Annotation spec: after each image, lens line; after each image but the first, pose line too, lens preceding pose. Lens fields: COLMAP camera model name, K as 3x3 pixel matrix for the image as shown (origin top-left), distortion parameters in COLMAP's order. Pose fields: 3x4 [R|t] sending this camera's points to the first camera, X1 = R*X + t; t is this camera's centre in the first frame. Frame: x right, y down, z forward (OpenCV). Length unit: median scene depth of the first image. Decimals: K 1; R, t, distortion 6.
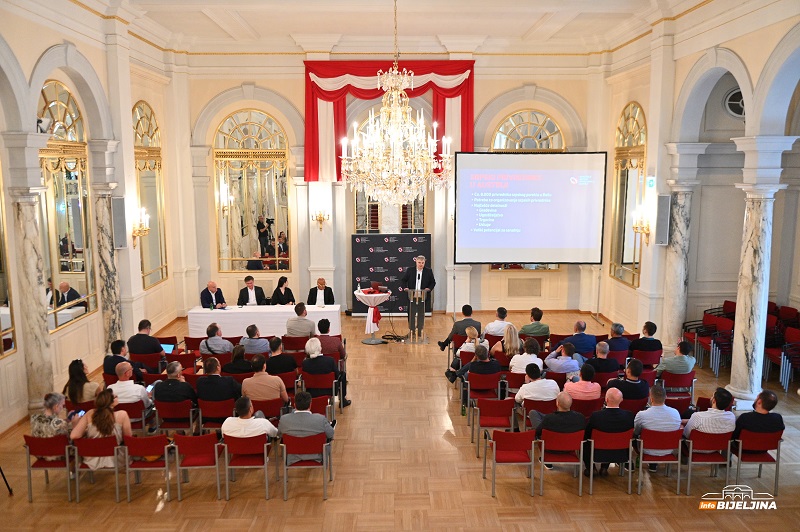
lens RADIAL K [[654.5, 0, 401.2], [0, 654.5, 264.9], [0, 0, 1]] dist [-0.001946, 0.007092]
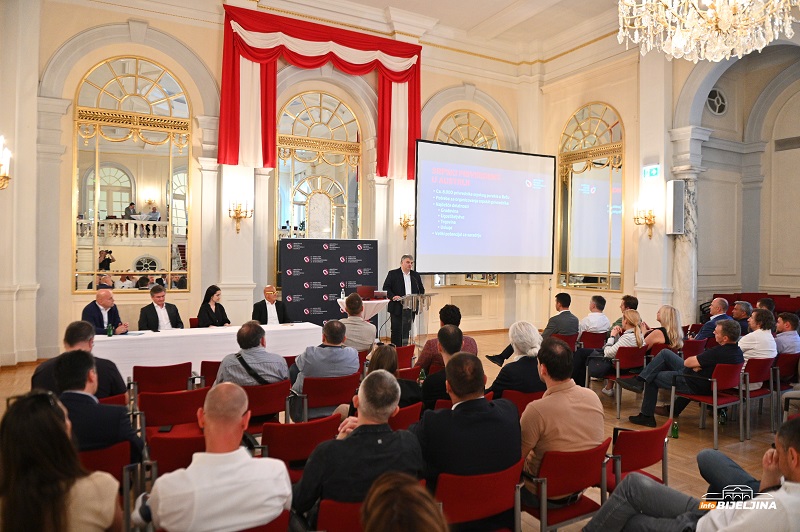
lens RADIAL K [[553.6, 0, 404.7], [0, 553.6, 264.2], [0, 0, 1]] dist [-0.037371, -0.005765]
pose [[0.889190, 0.007274, 0.457480, -0.246727], [0.053828, 0.991267, -0.120385, 0.068772], [-0.454361, 0.131670, 0.881033, 0.391226]]
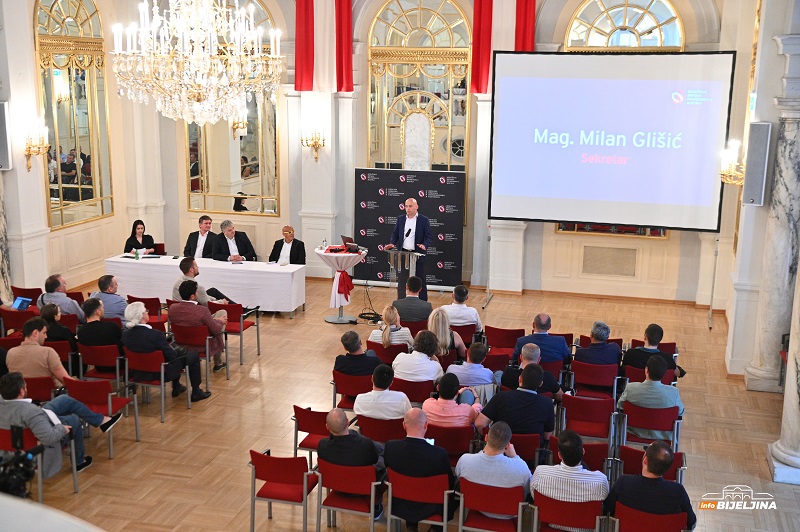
lens RADIAL K [[929.7, 0, 398.9], [0, 929.7, 267.1], [0, 0, 1]] dist [0.098133, 0.000000]
pose [[0.959283, 0.074714, -0.272387, 0.258425], [-0.059463, 0.996188, 0.063832, -0.007333], [0.276117, -0.045036, 0.960068, 0.043434]]
